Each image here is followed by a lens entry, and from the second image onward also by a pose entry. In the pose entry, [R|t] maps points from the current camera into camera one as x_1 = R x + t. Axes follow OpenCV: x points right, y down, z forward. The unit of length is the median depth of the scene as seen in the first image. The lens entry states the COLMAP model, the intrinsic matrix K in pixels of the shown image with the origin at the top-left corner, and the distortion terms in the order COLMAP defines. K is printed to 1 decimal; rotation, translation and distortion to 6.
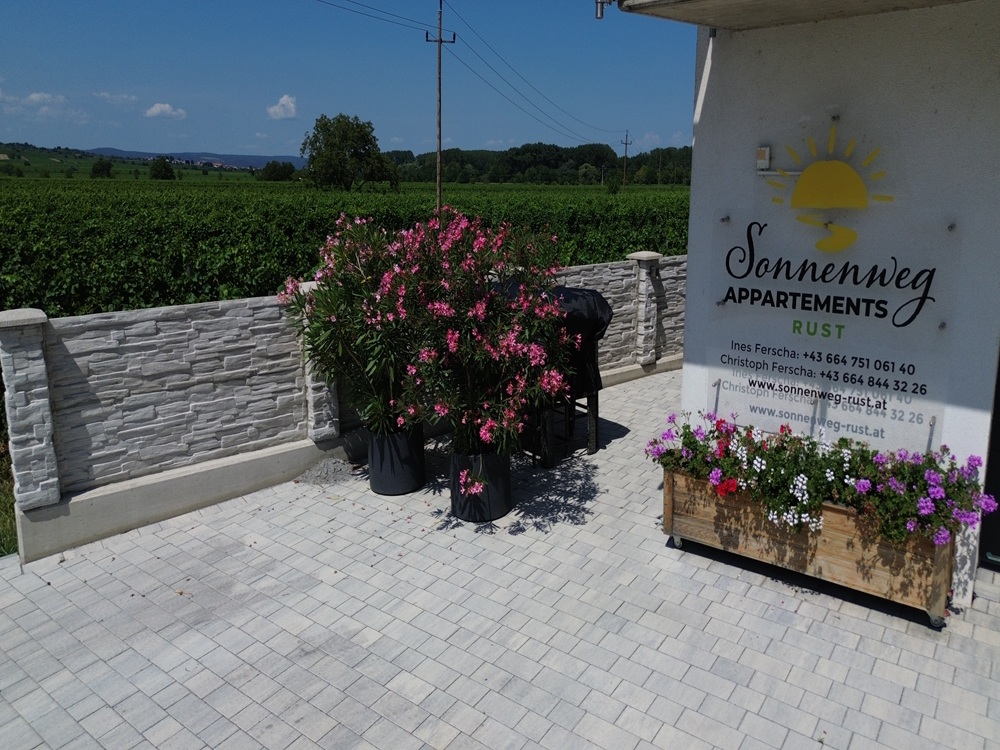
lens RADIAL K [[705.9, 0, 501.5], [0, 705.9, 303.0], [0, 0, 1]] dist [0.057421, -0.052657]
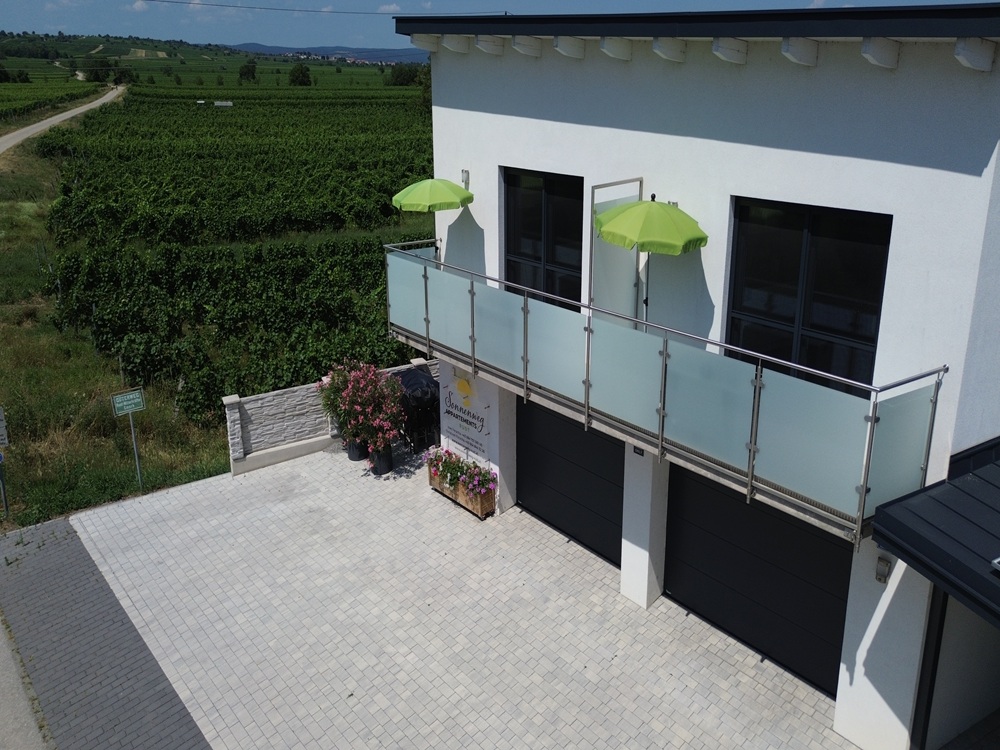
lens RADIAL K [[712.4, 0, 509.4], [0, 712.4, 254.2], [0, 0, 1]] dist [0.047440, -0.056009]
pose [[0.986783, 0.033325, -0.158583, 0.907557], [-0.020952, 0.996649, 0.079069, -0.806400], [0.160687, -0.074702, 0.984175, -1.672397]]
